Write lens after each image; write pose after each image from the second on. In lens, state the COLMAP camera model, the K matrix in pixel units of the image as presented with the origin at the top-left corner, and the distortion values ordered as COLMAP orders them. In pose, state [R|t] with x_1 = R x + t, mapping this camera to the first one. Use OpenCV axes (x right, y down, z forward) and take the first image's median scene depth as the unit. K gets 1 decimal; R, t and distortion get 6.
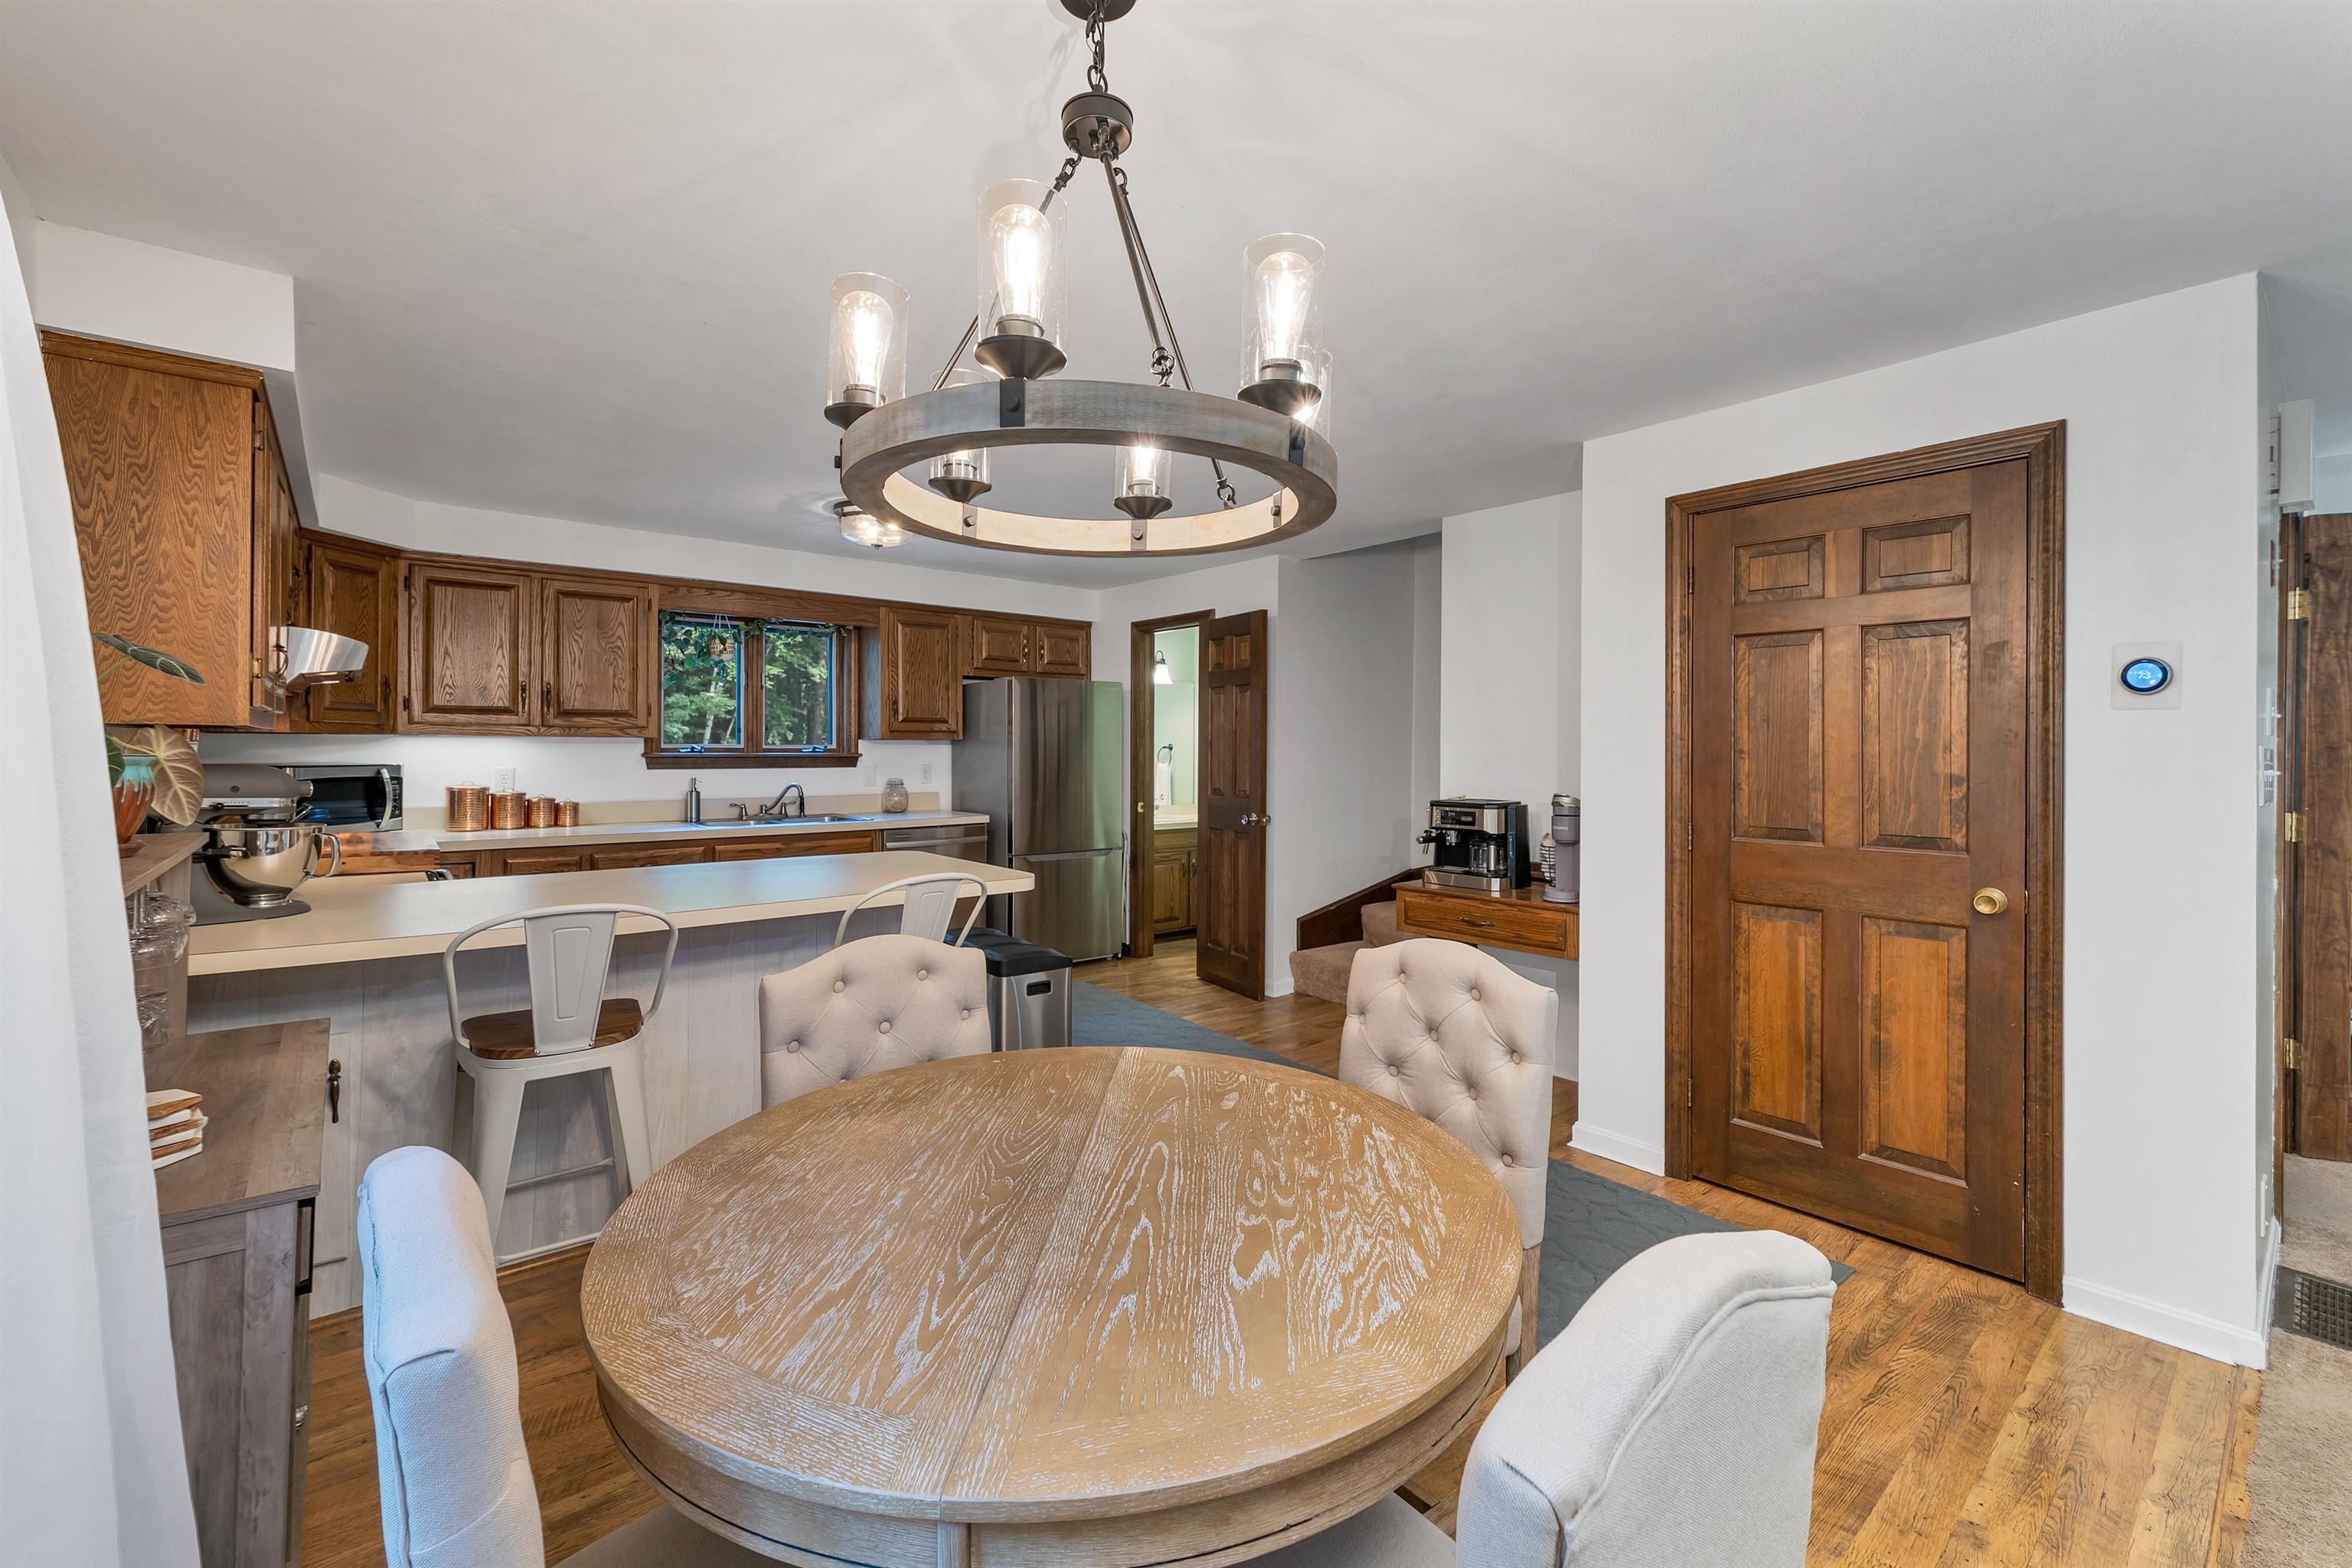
lens RADIAL K [[970.4, 0, 1160.9], [0, 970.4, 756.0], [0, 0, 1]] dist [0.002275, -0.000882]
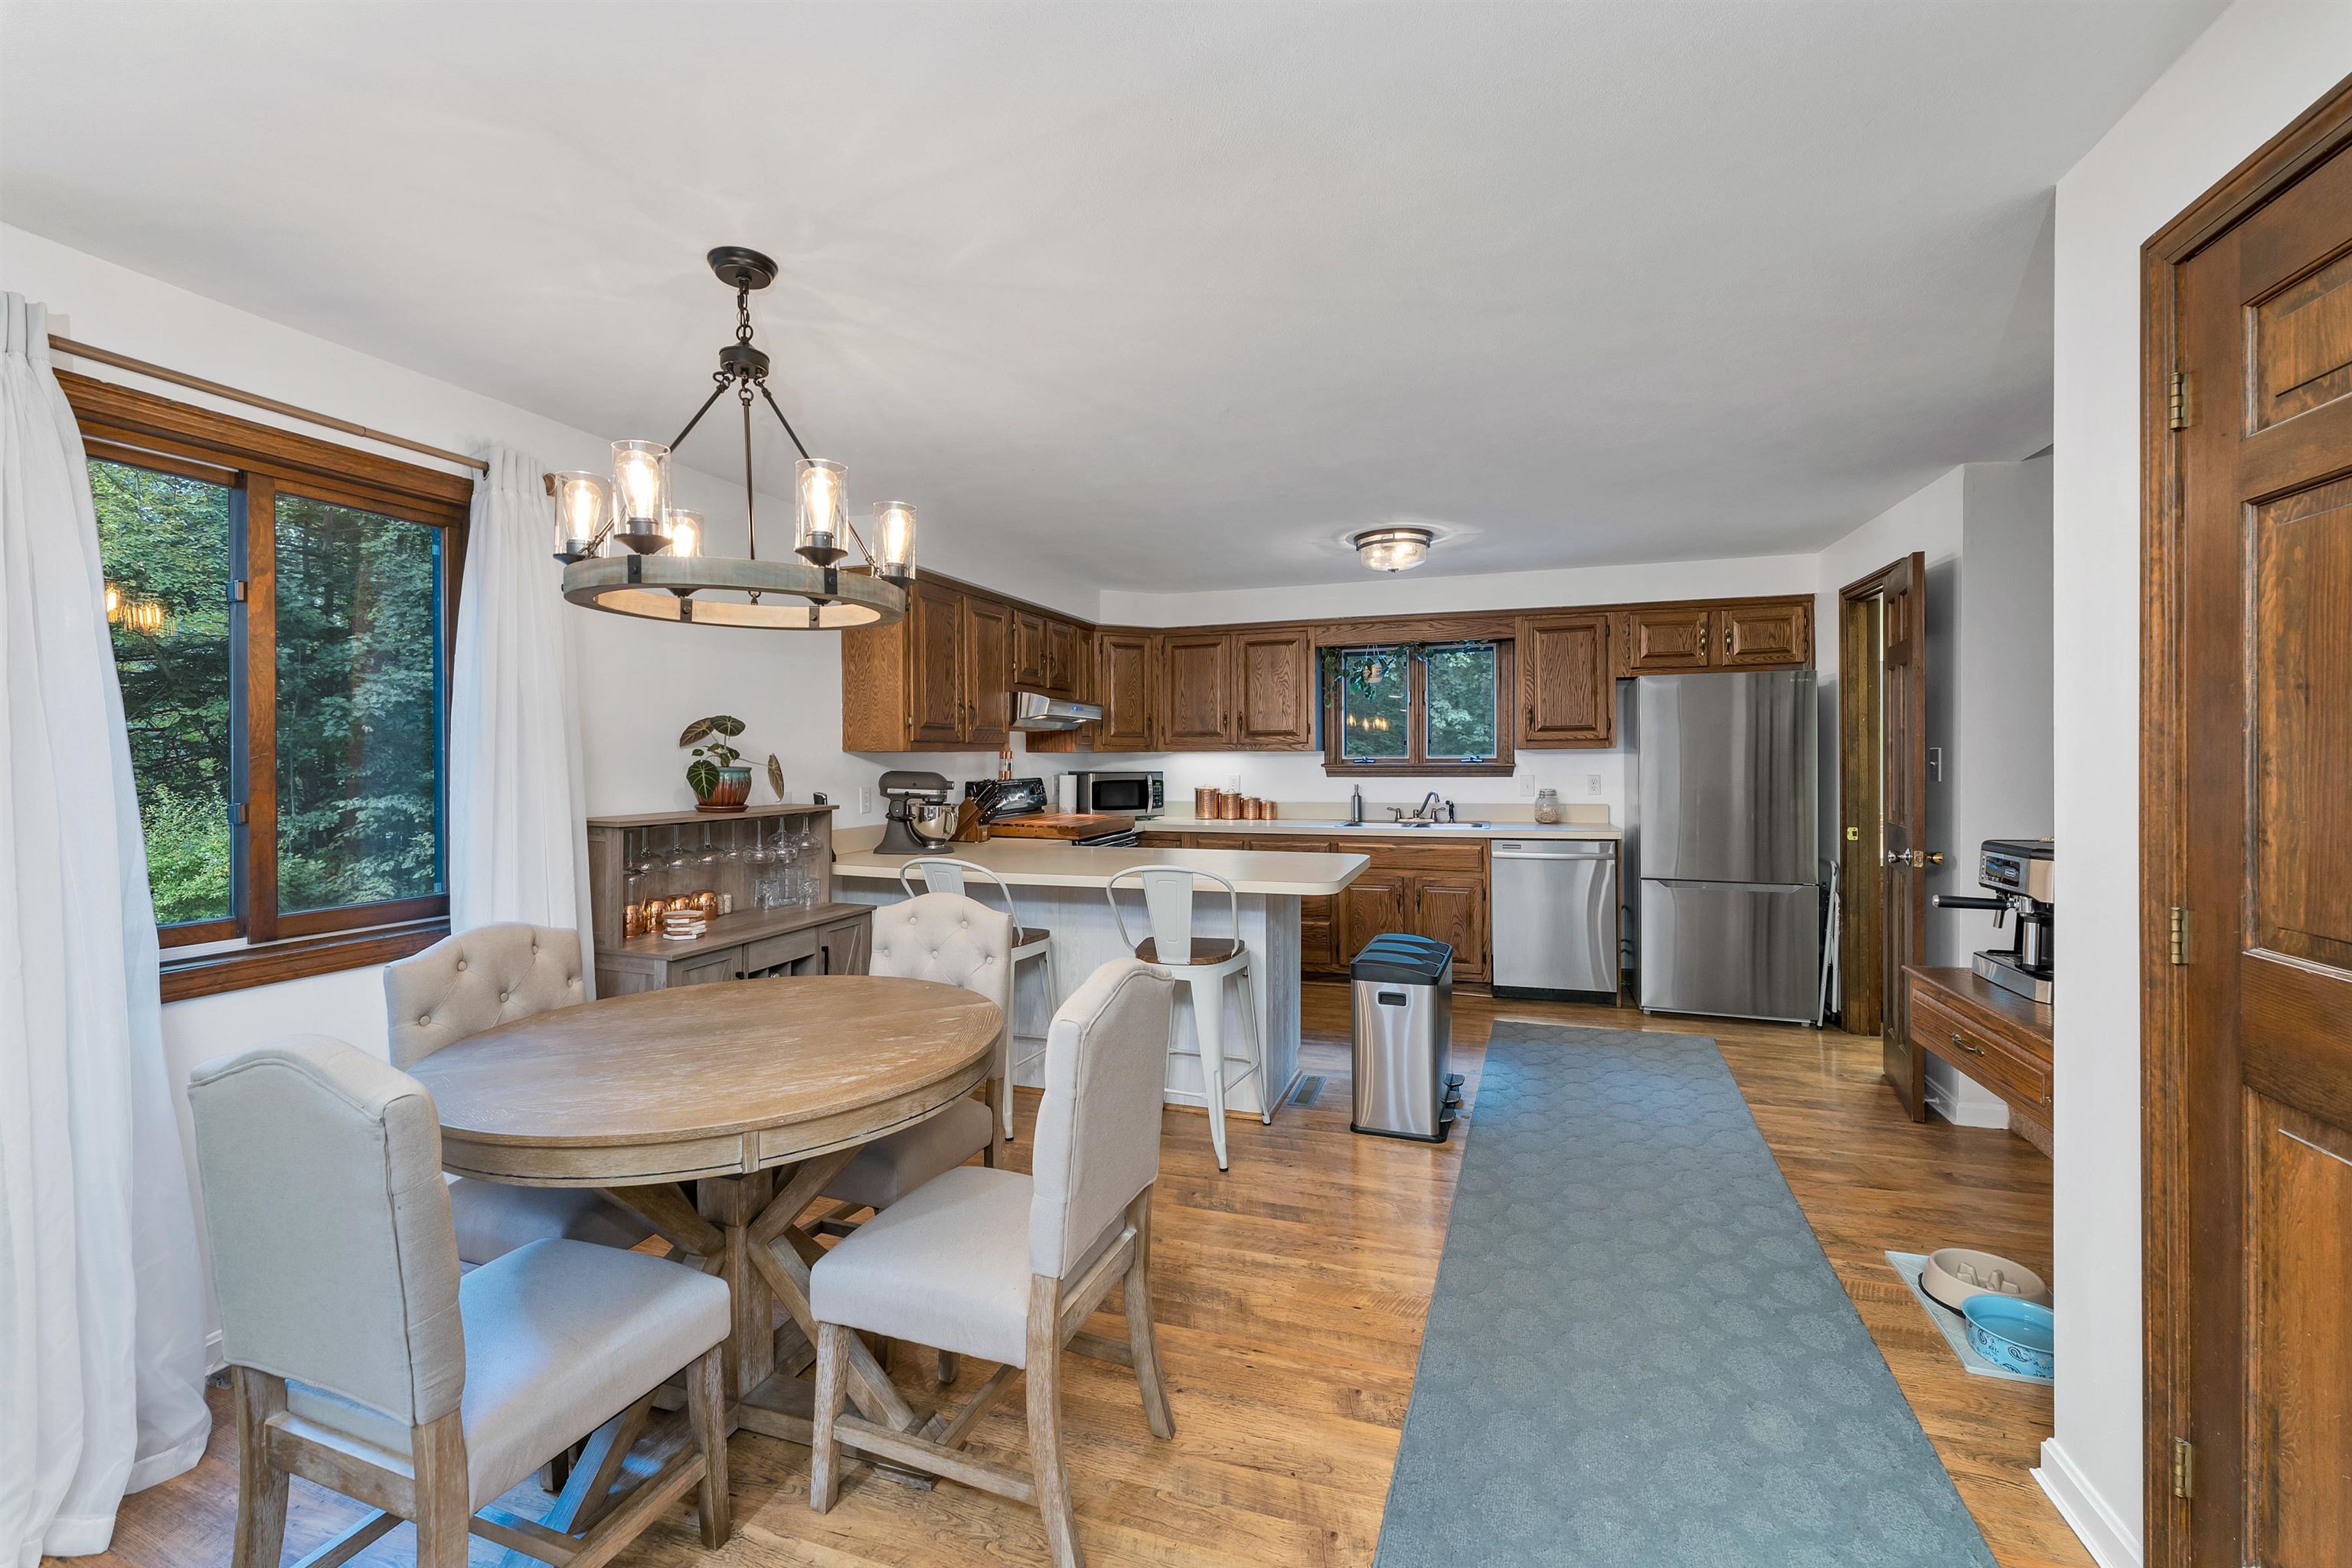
lens RADIAL K [[970.4, 0, 1179.0], [0, 970.4, 765.8], [0, 0, 1]] dist [0.002275, -0.000882]
pose [[0.532071, 0.000148, -0.846700, 0.463585], [0.002027, 0.999997, 0.001449, -0.002435], [0.846697, -0.002487, 0.532069, 0.216904]]
